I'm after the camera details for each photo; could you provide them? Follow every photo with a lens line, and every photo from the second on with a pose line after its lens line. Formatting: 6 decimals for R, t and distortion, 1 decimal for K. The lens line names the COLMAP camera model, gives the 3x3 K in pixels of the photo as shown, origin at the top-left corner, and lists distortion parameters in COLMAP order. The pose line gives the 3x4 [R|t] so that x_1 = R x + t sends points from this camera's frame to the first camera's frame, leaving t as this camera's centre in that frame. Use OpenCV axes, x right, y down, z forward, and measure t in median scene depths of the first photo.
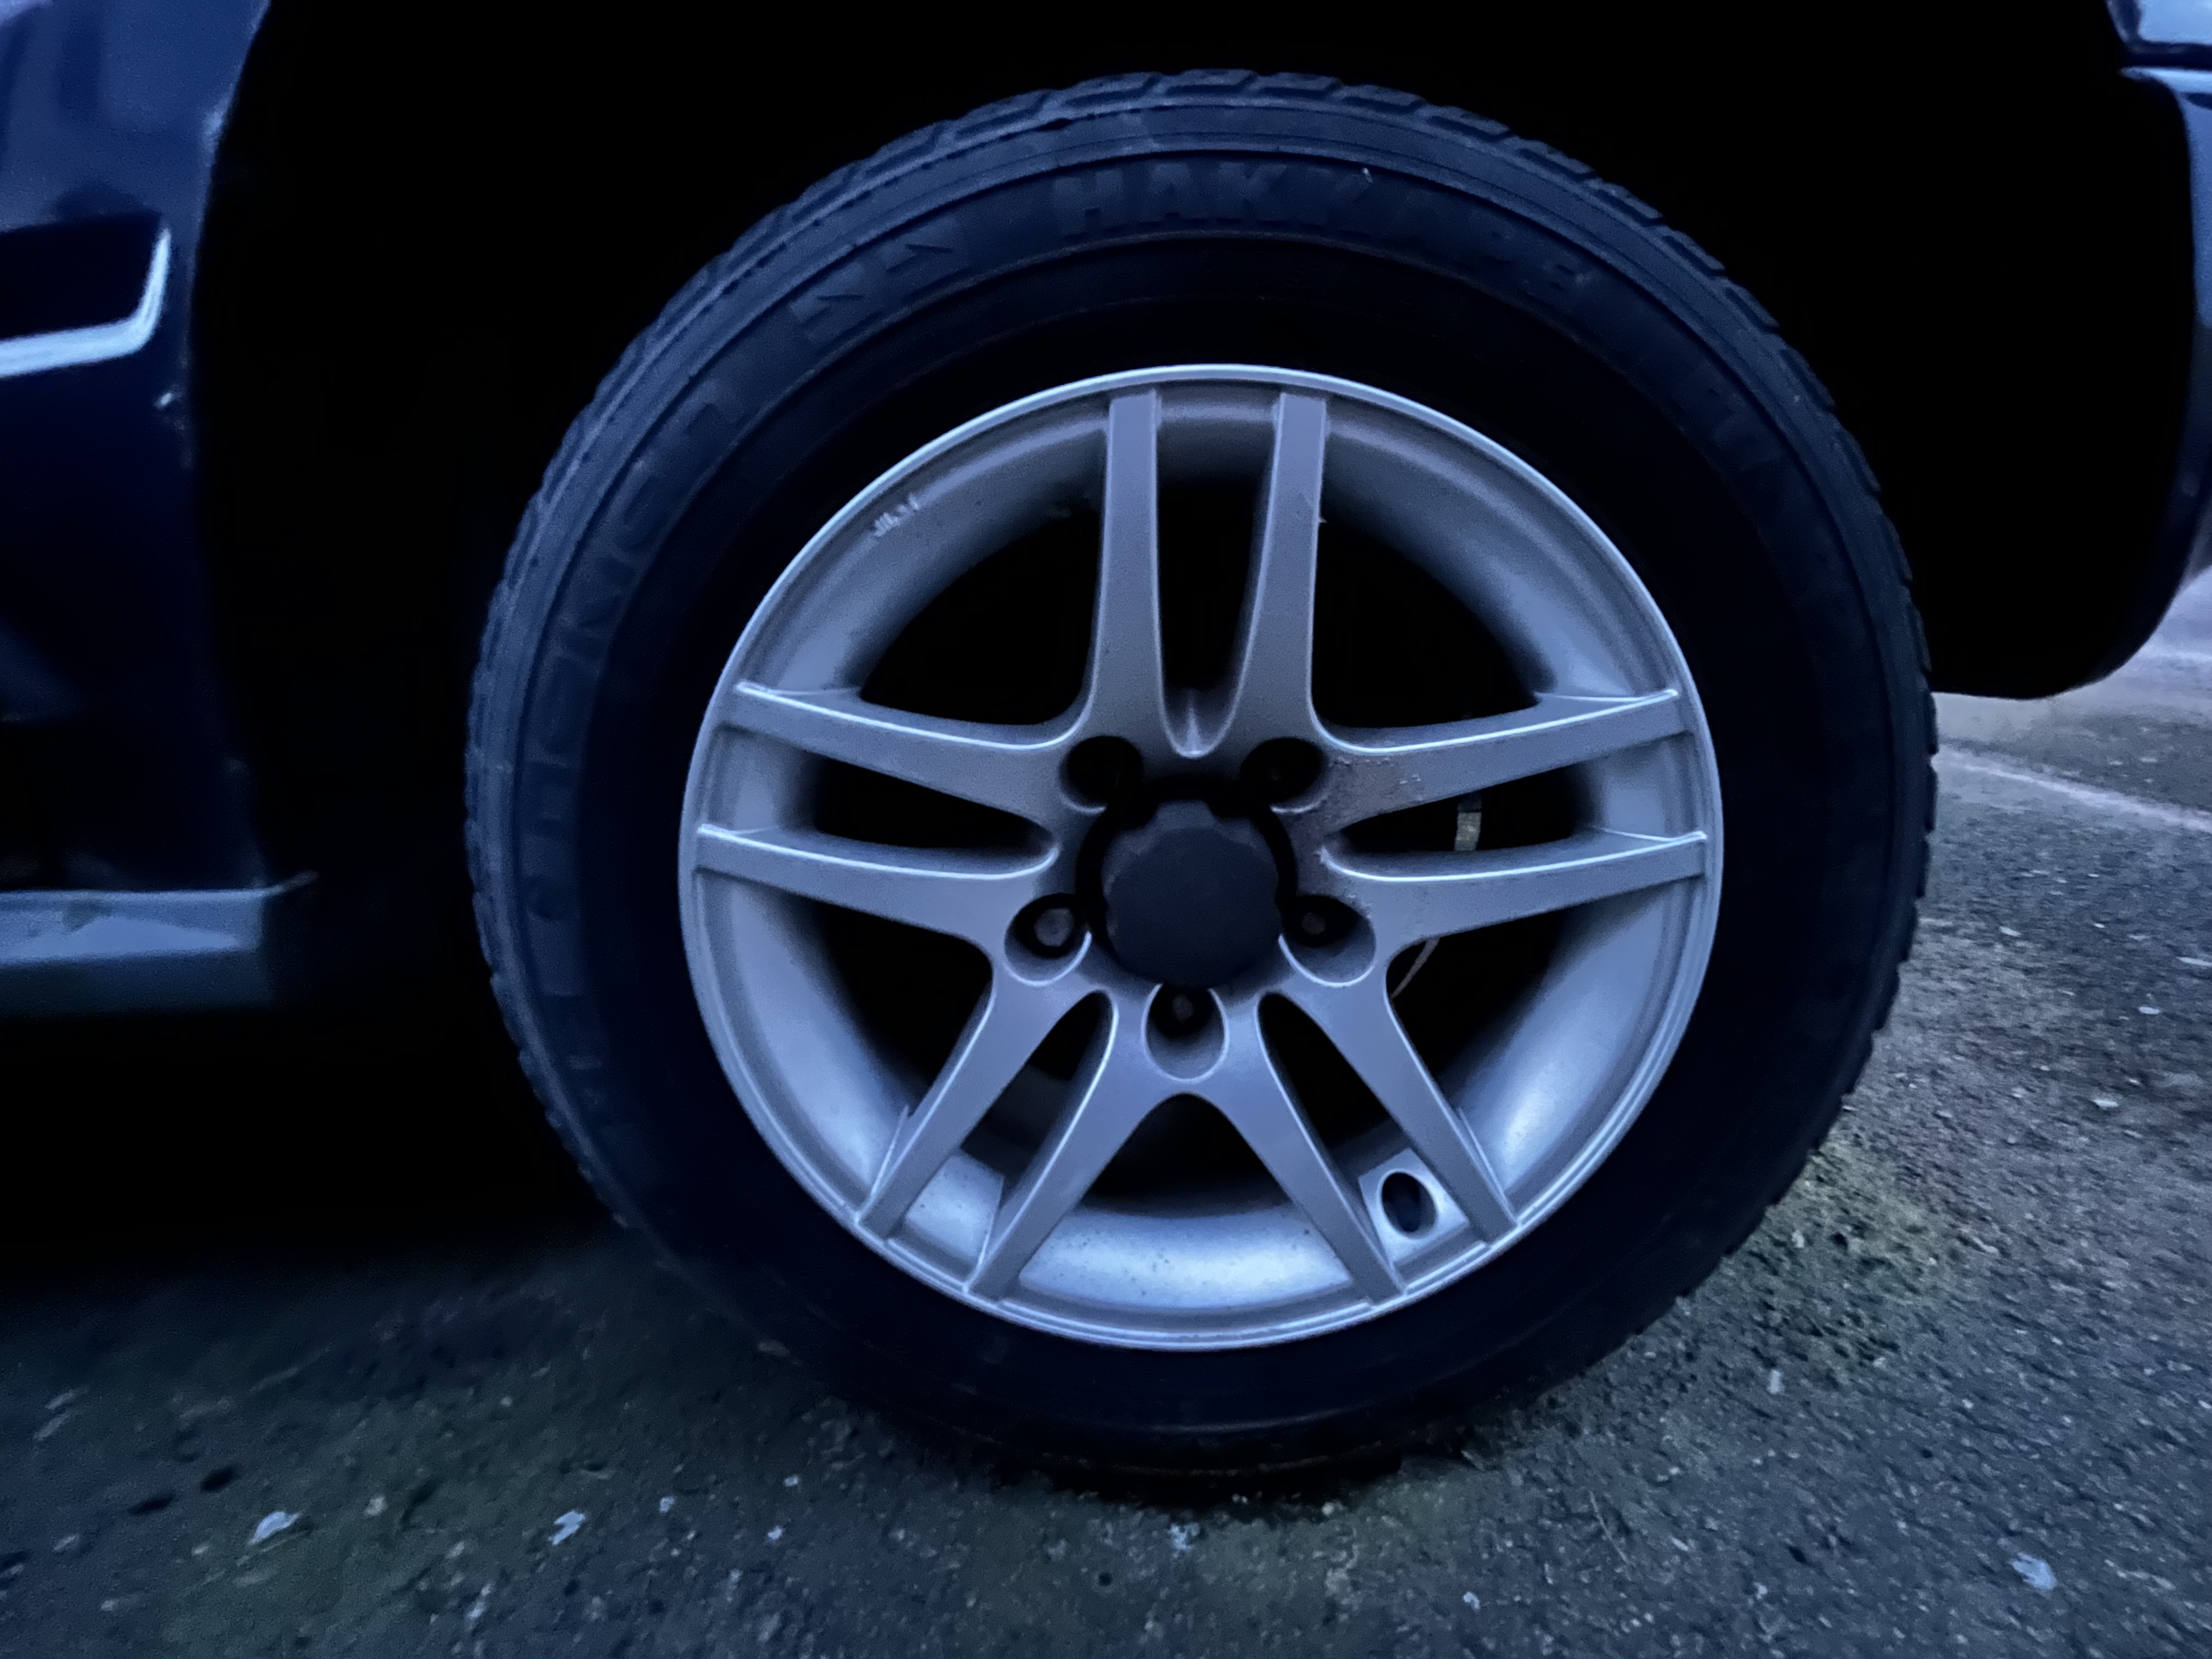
lens RADIAL K [[1002.0, 0, 1106.0], [0, 1002.0, 829.5], [0, 0, 1]] dist [-0.056129, 0.000162]
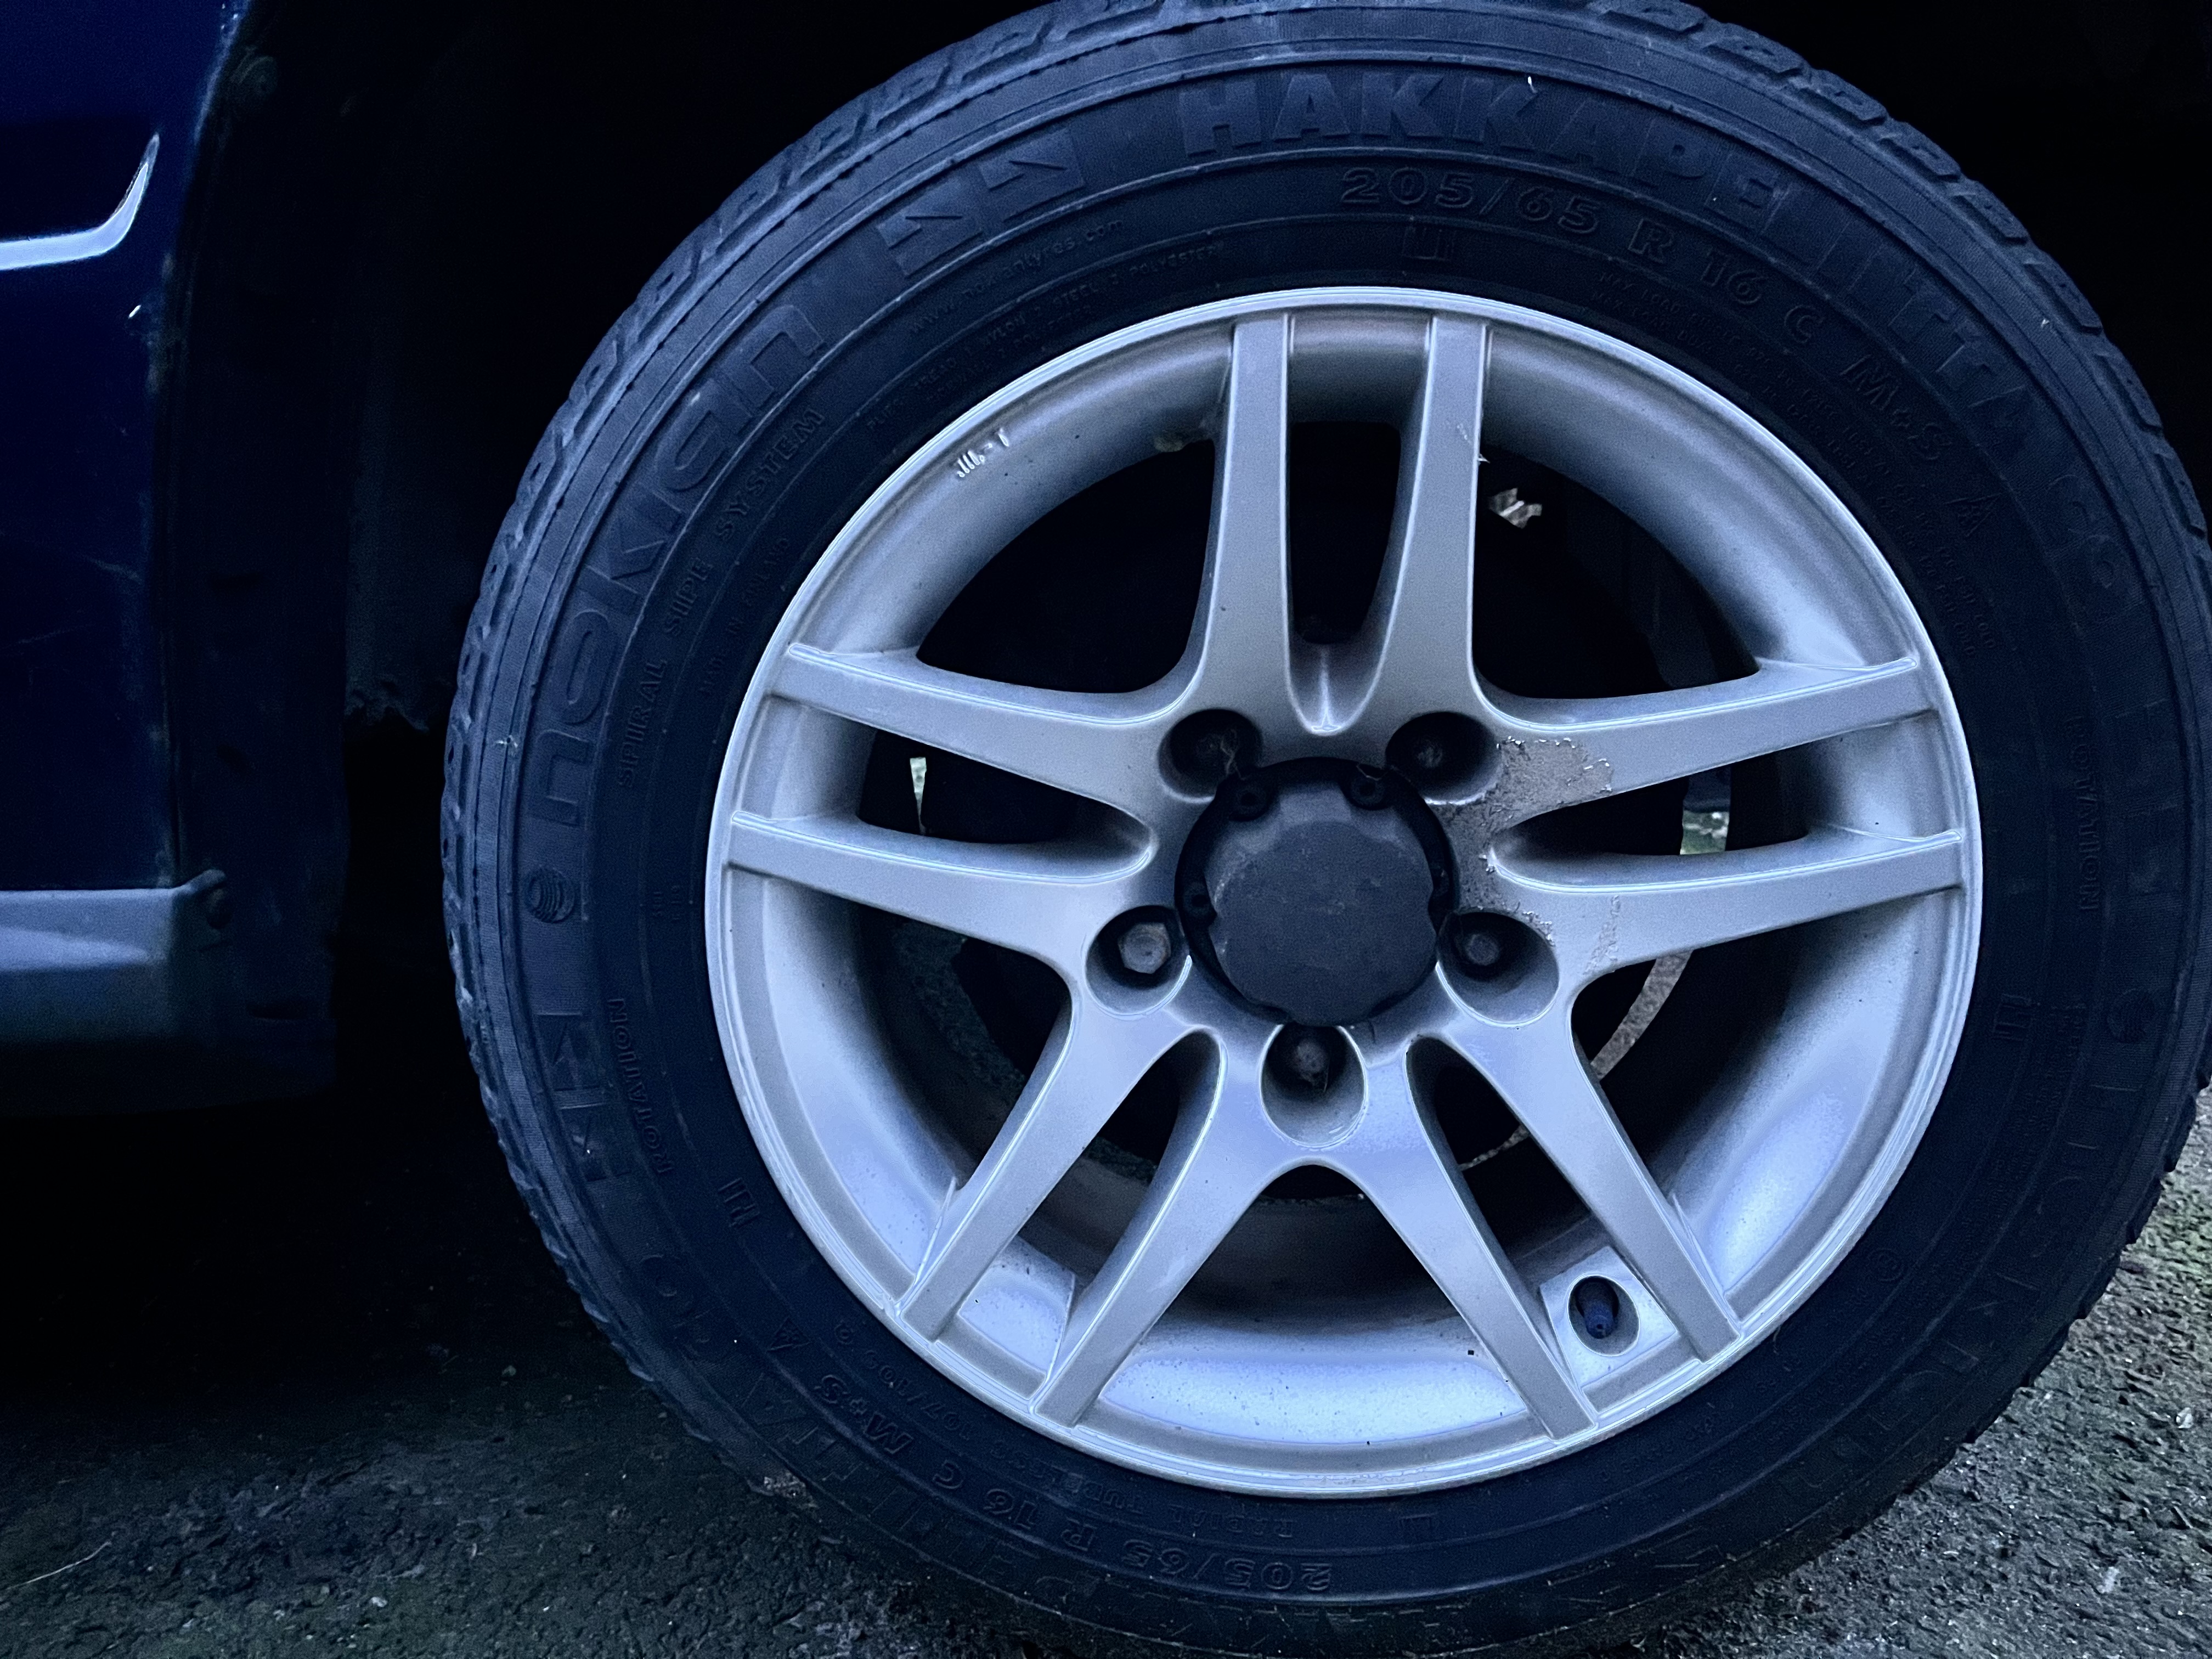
lens RADIAL K [[1718.3, 0, 1106.0], [0, 1718.3, 829.5], [0, 0, 1]] dist [0.040340, -0.121967]
pose [[0.999149, 0.009409, -0.040156, -0.032860], [-0.009658, 0.999935, -0.006015, 0.013840], [0.040097, 0.006398, 0.999175, -0.383264]]
